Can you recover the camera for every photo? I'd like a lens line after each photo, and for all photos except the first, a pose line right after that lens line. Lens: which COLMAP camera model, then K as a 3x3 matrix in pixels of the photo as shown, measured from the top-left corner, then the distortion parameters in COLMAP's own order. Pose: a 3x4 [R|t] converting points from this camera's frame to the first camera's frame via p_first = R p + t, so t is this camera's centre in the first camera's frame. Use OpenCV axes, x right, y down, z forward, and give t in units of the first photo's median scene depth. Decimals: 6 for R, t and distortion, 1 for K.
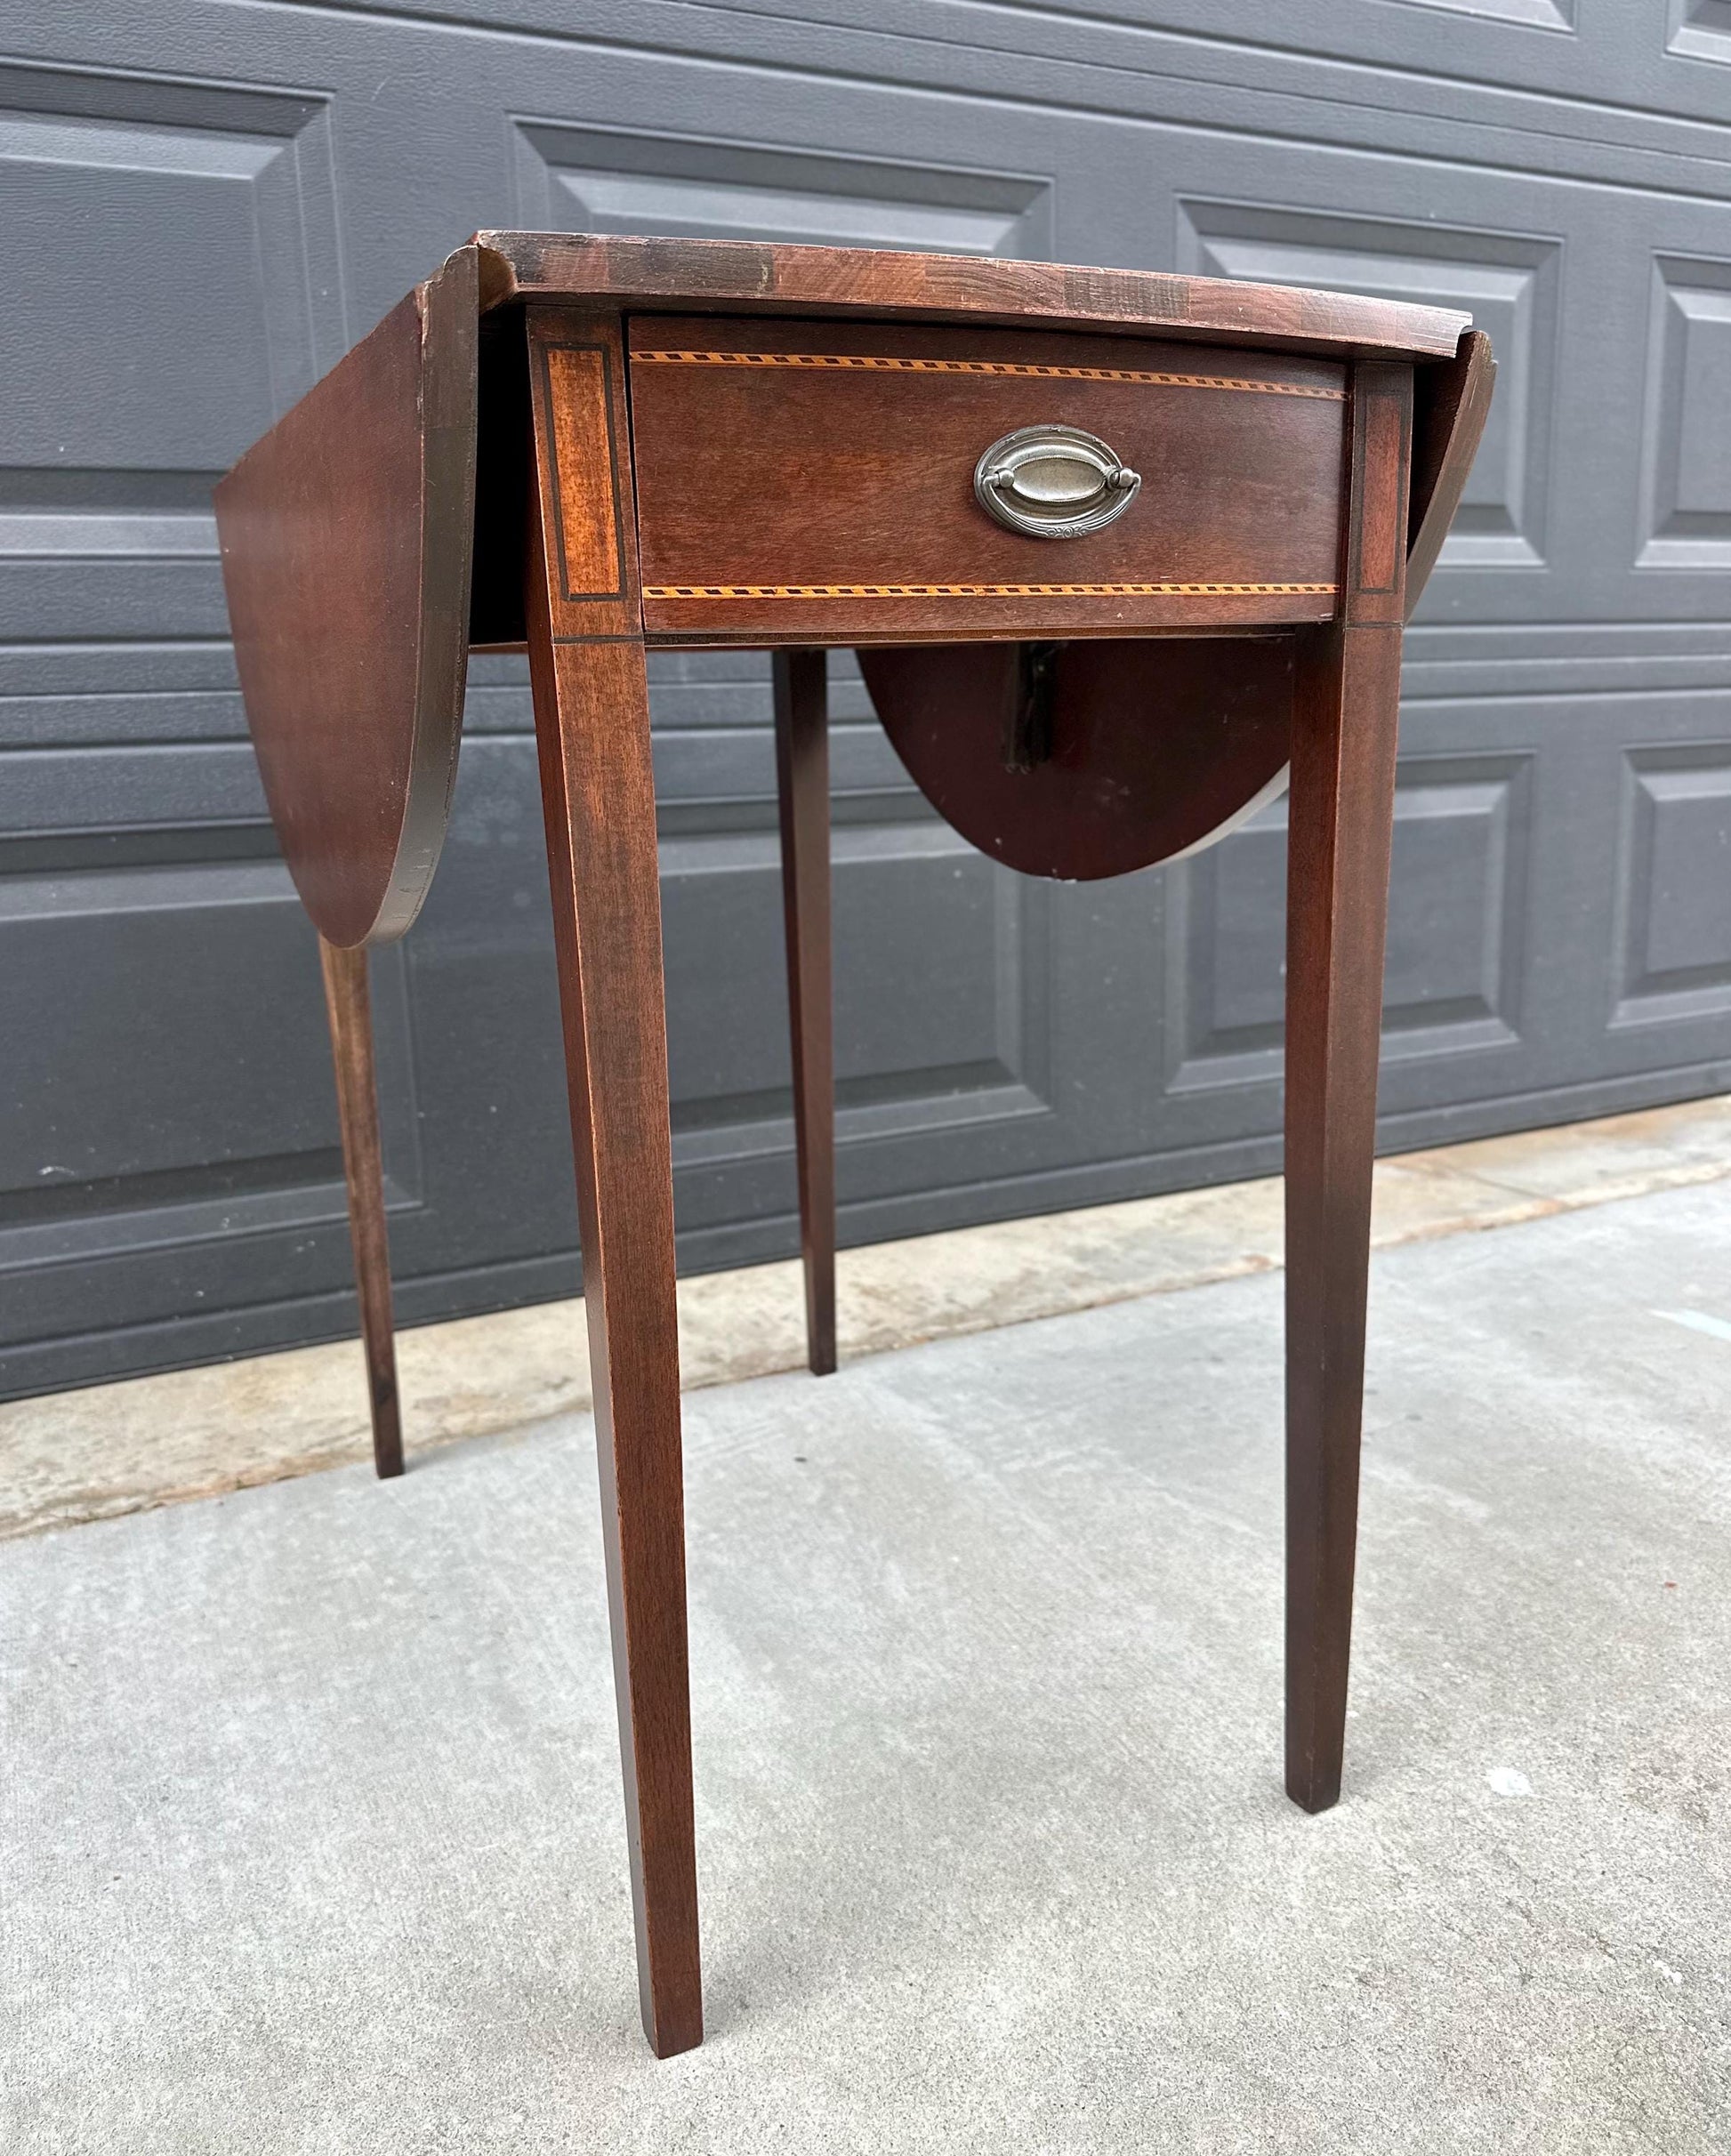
lens RADIAL K [[1686.3, 0, 842.2], [0, 1686.3, 1050.0], [0, 0, 1]] dist [0.059033, -0.094379]
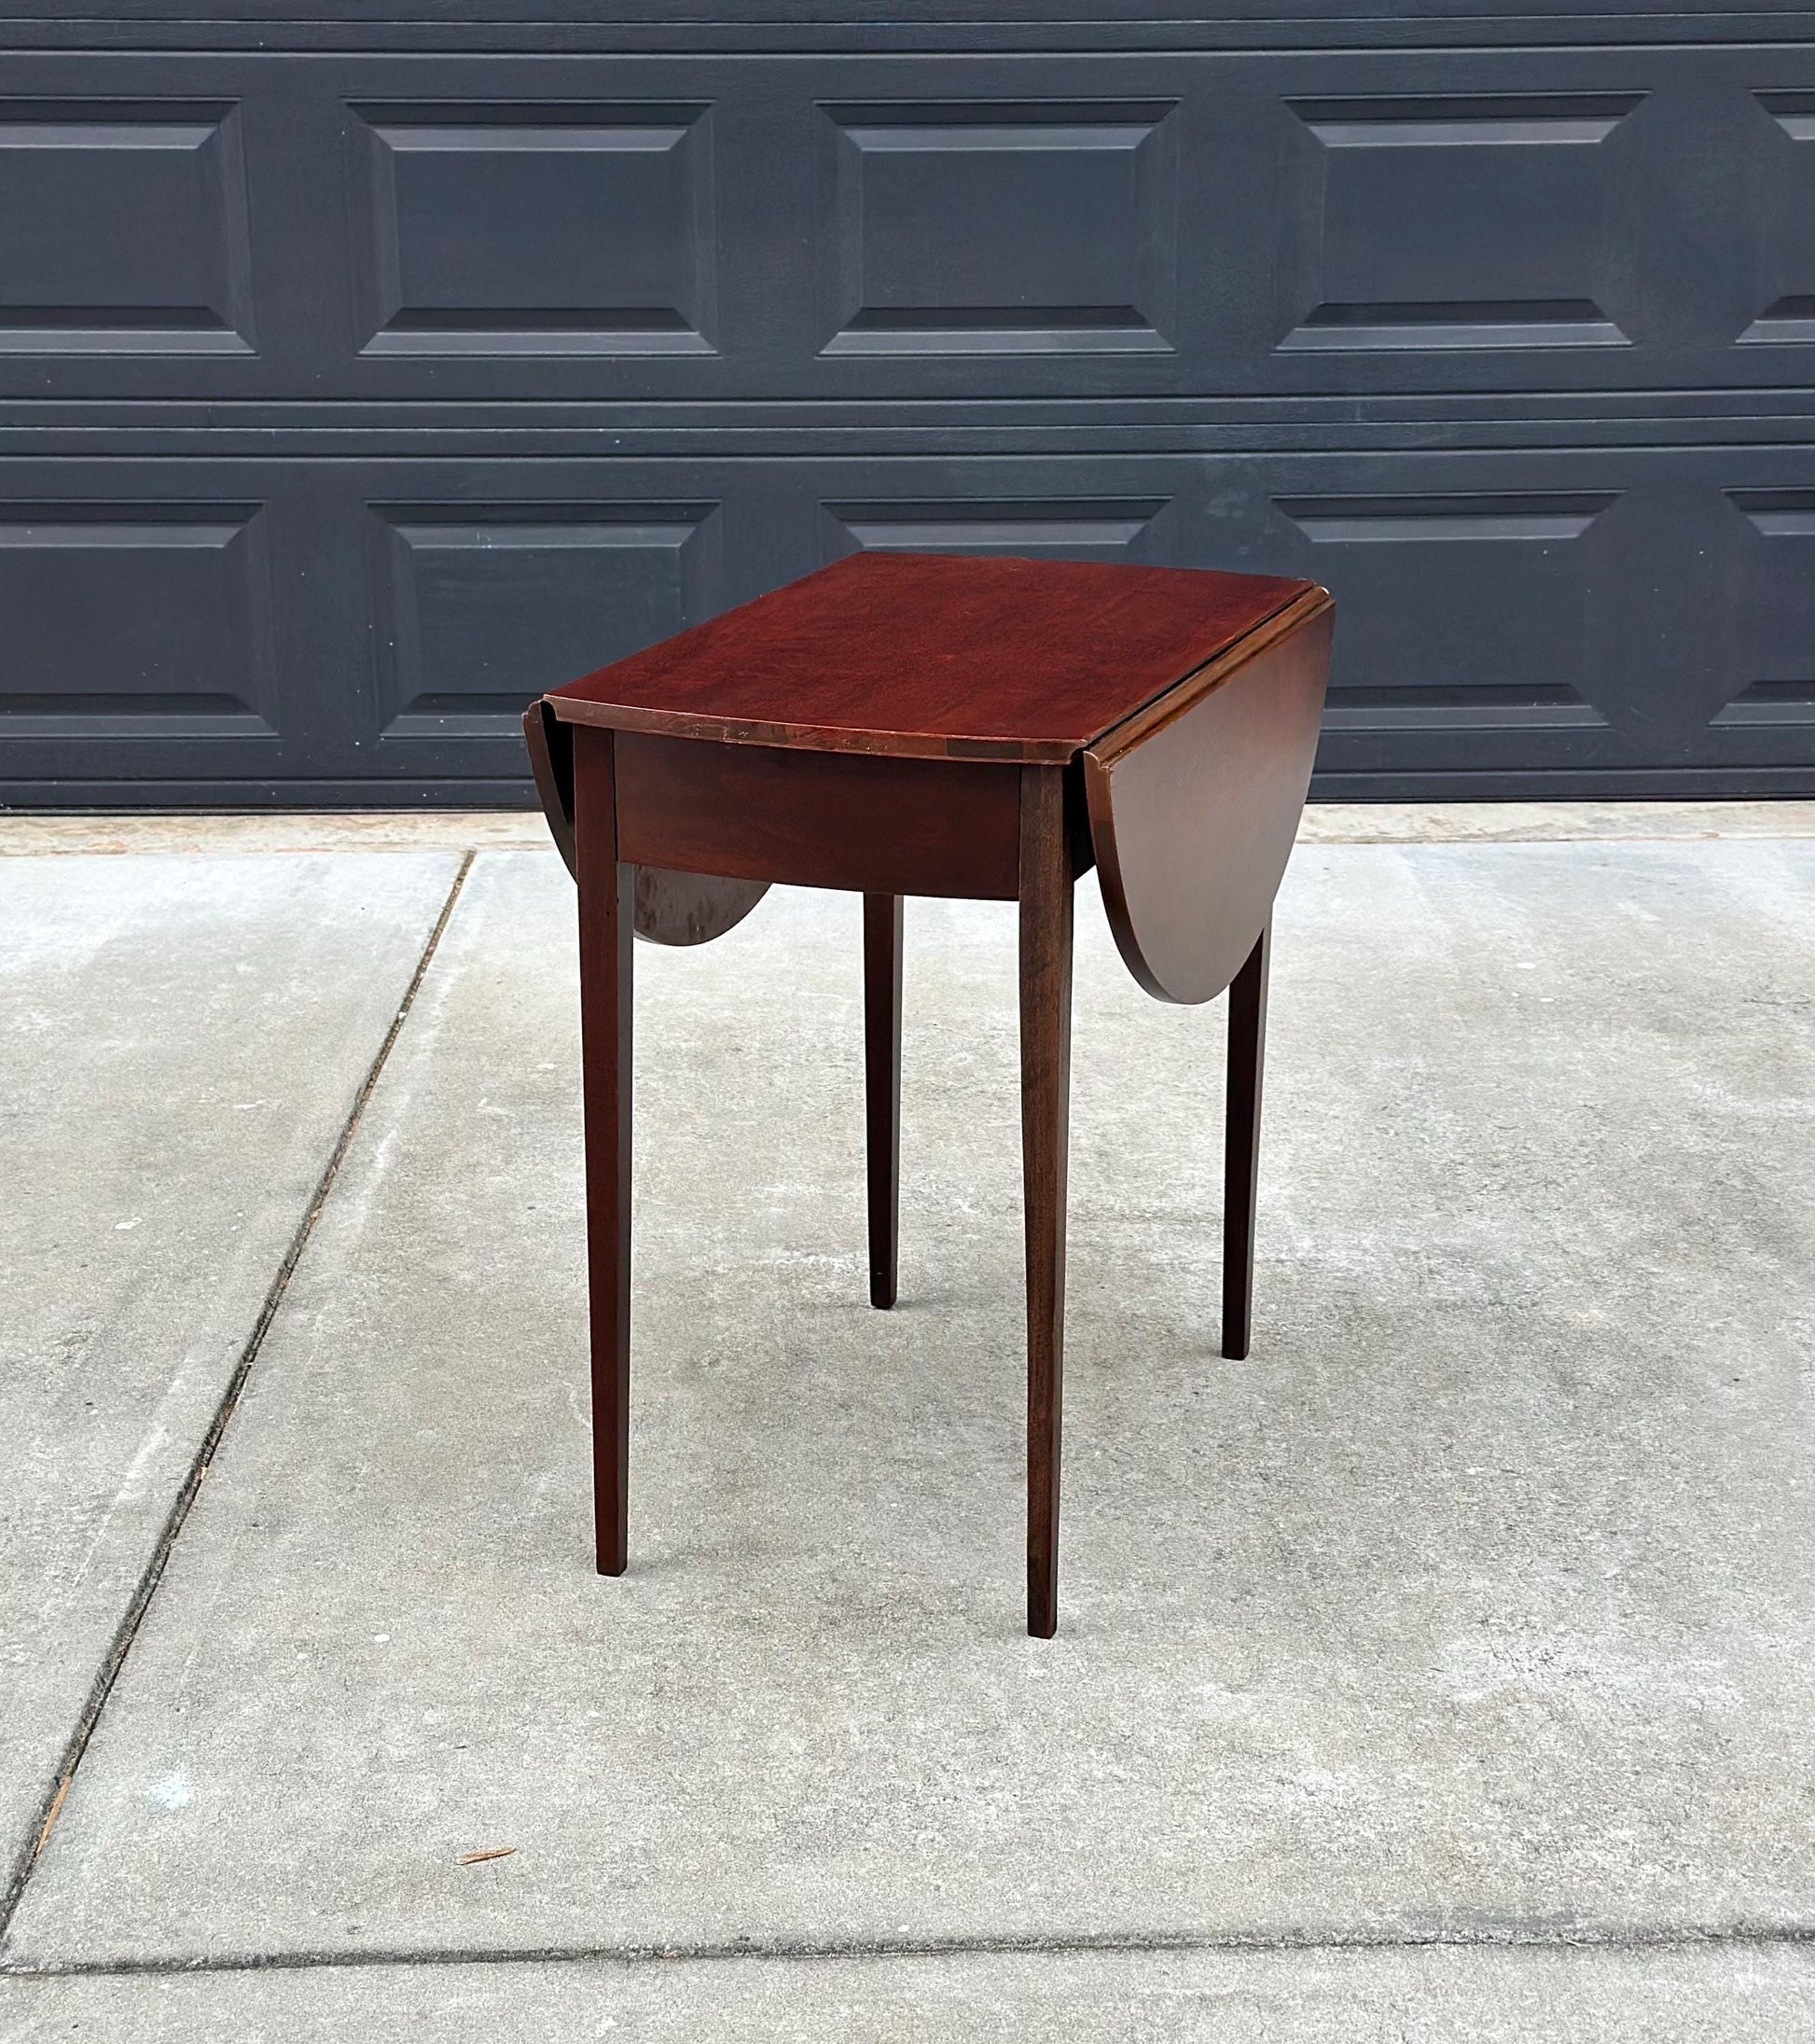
lens RADIAL K [[3505.6, 0, 921.0], [0, 3505.6, 1046.7], [0, 0, 1]] dist [0.159725, 0.000000]
pose [[0.915322, 0.135260, -0.379330, 1.097623], [-0.105177, 0.989509, 0.099044, 0.101461], [0.388747, -0.050760, 0.919945, -2.848763]]
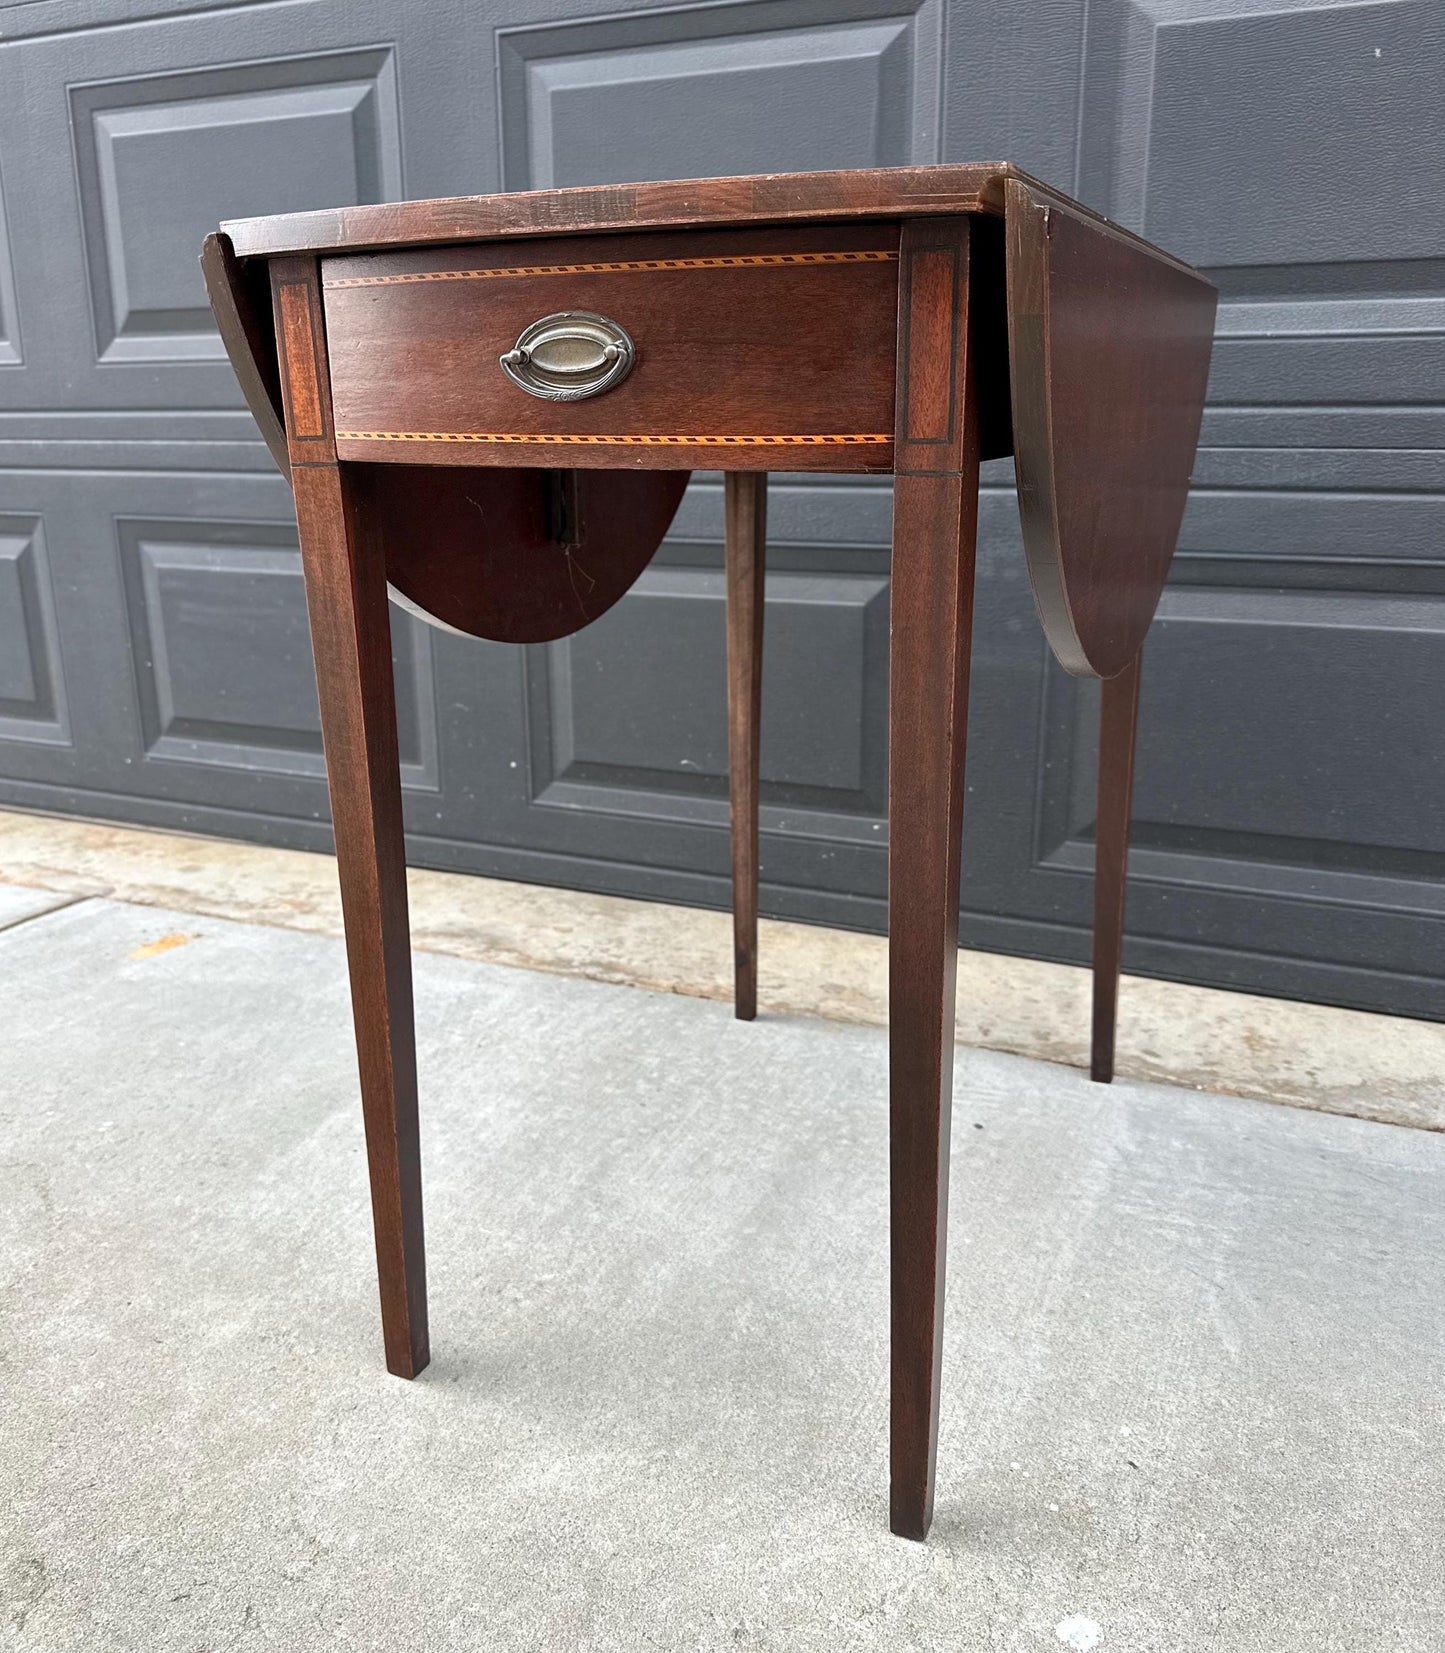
lens RADIAL K [[1427.1, 0, 719.1], [0, 1427.1, 802.4], [0, 0, 1]] dist [0.118460, -0.216720]
pose [[0.646908, 0.223000, -0.729233, 0.554349], [-0.172977, 0.974271, 0.144483, -0.094192], [0.742690, 0.032673, 0.668838, 0.187508]]
